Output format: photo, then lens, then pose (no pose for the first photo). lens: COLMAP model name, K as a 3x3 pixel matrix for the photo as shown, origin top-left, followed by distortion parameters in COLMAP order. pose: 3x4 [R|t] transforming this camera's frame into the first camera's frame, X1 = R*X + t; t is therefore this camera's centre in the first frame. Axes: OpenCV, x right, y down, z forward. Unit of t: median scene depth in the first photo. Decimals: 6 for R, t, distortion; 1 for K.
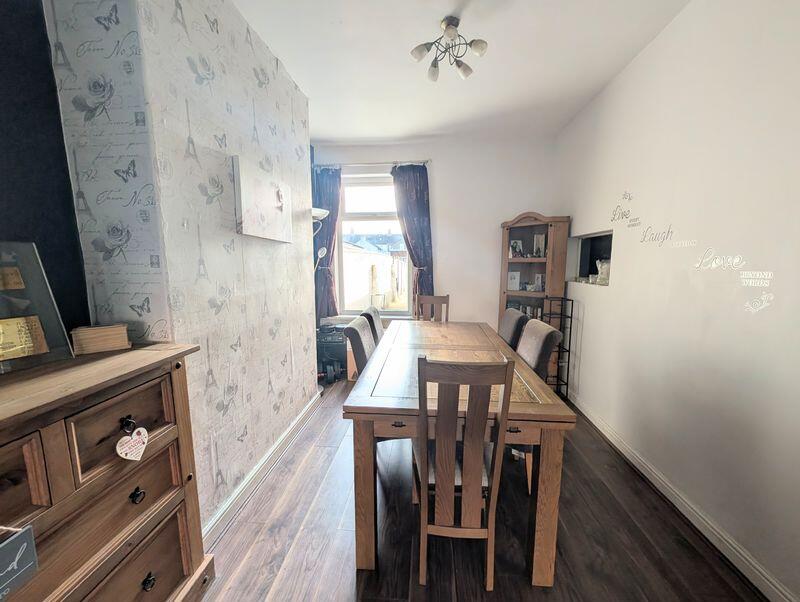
lens RADIAL K [[309.4, 0, 399.6], [0, 309.4, 300.8], [0, 0, 1]] dist [0.000617, 0.000268]
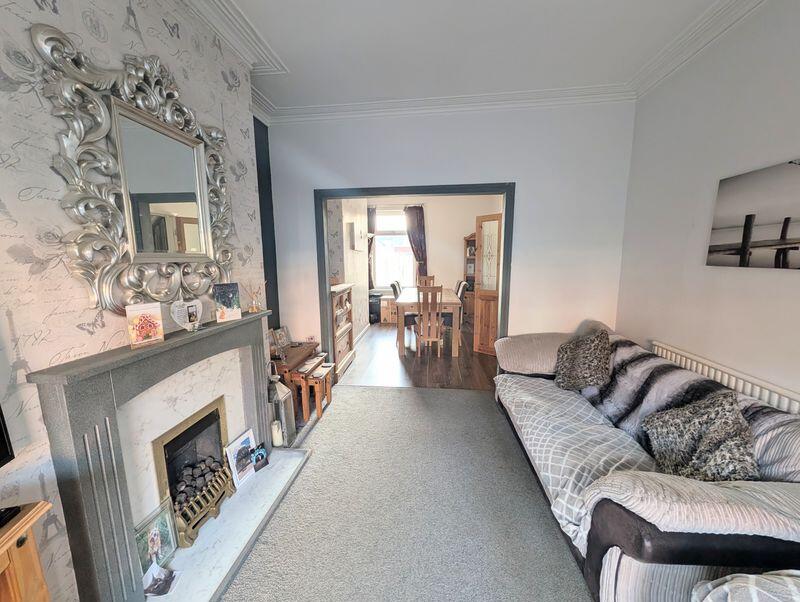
lens RADIAL K [[309.4, 0, 401.9], [0, 309.4, 304.7], [0, 0, 1]] dist [0.000617, 0.000268]
pose [[0.999961, -0.006708, -0.005694, -0.040199], [0.006862, 0.999598, 0.027523, 0.122899], [0.005507, -0.027561, 0.999605, -1.073417]]
